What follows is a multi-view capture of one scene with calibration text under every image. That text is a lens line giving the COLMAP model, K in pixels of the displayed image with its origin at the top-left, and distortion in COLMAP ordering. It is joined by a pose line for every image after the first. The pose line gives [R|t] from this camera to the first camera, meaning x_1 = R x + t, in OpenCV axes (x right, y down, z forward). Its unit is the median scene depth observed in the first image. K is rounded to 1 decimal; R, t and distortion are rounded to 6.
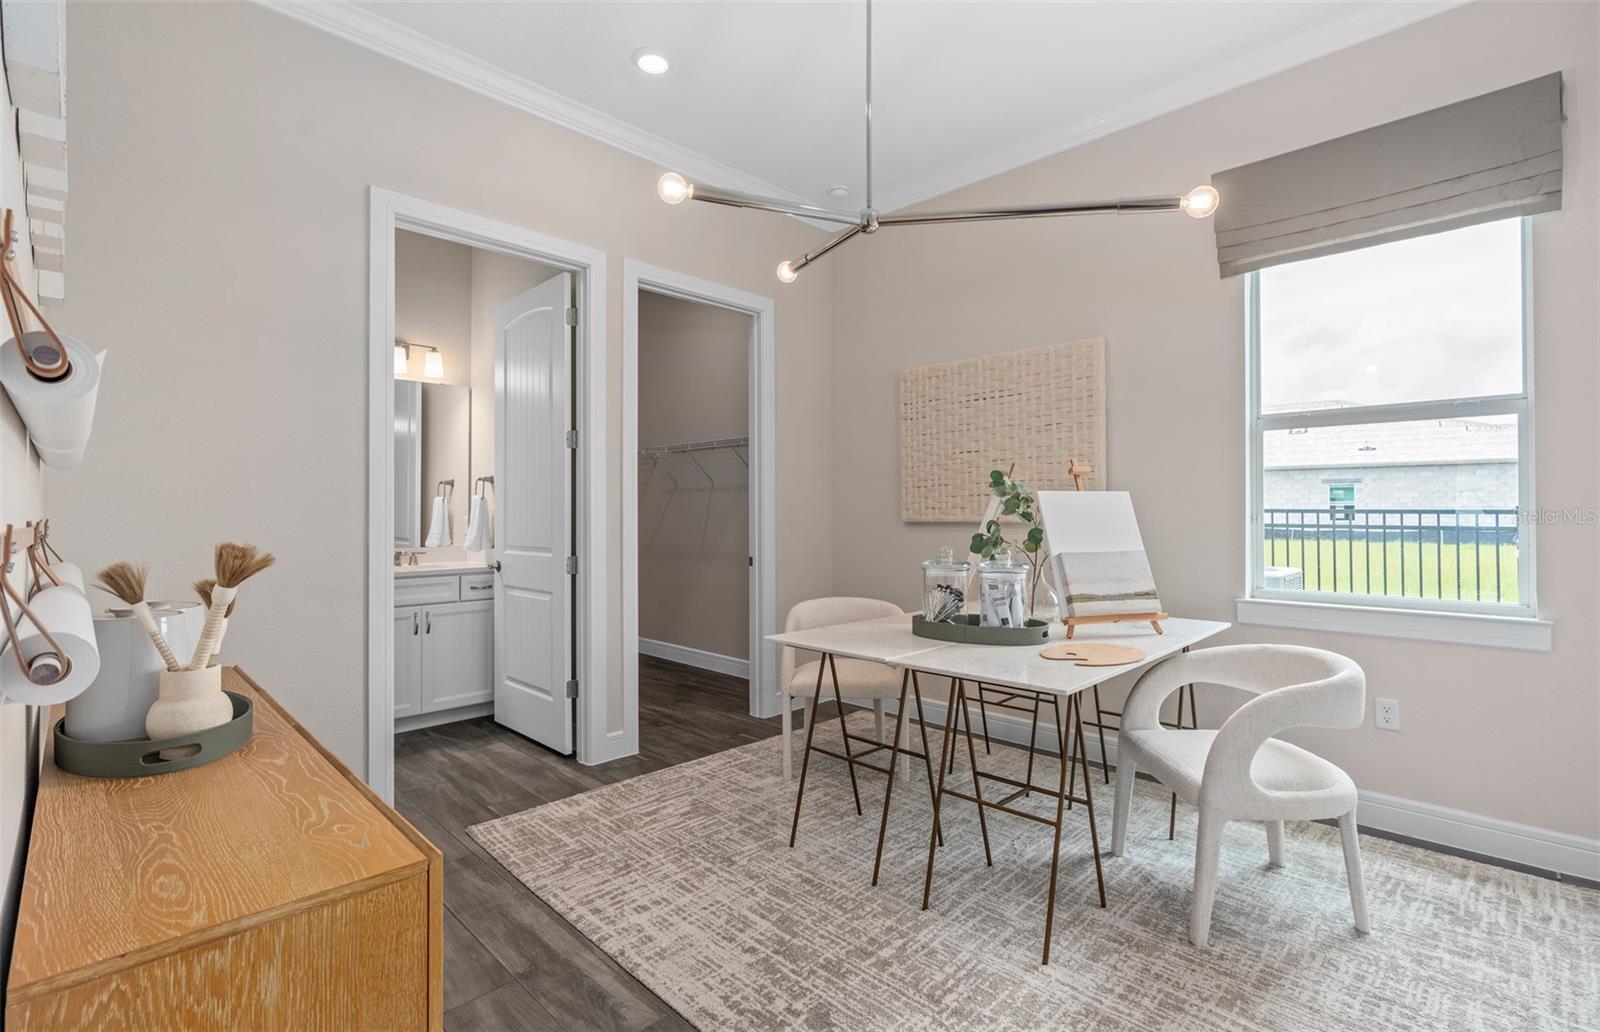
lens RADIAL K [[735.0, 0, 800.0], [0, 735.0, 516.0], [0, 0, 1]] dist [-0.004975, -0.000332]
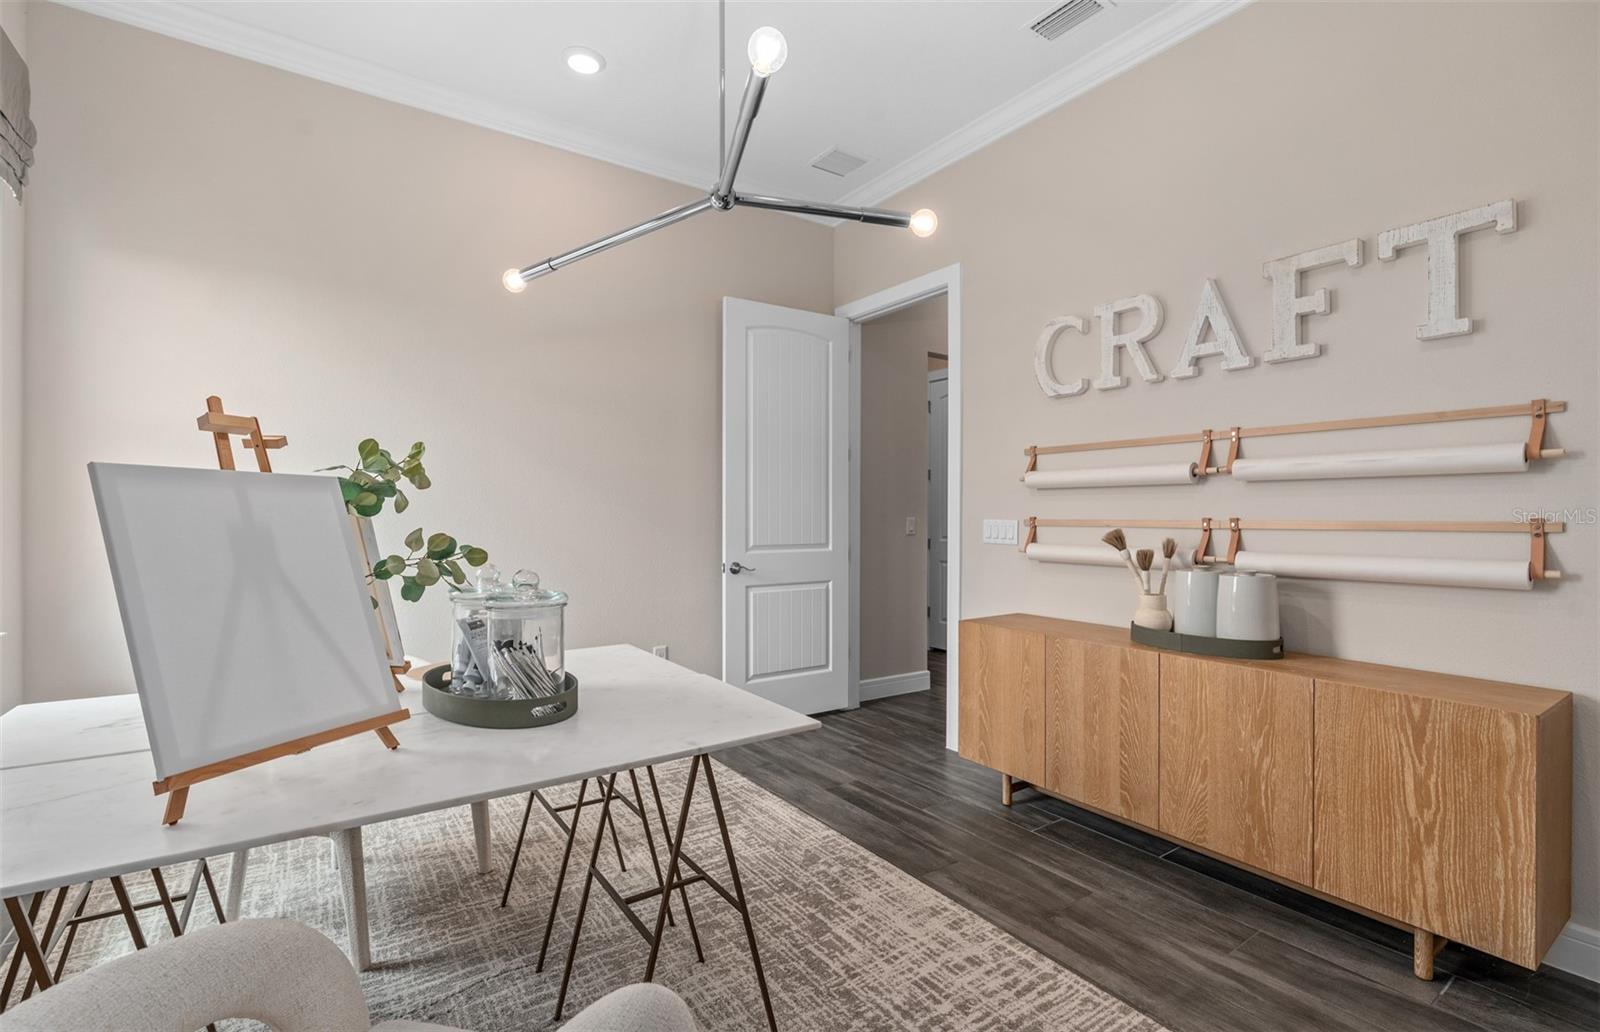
lens RADIAL K [[722.5, 0, 796.6], [0, 722.5, 511.4], [0, 0, 1]] dist [-0.008371, 0.000557]
pose [[-0.983018, 0.003770, 0.183470, -0.175244], [0.003745, 0.999993, -0.000483, -0.007989], [-0.183471, 0.000212, -0.983025, 1.993400]]
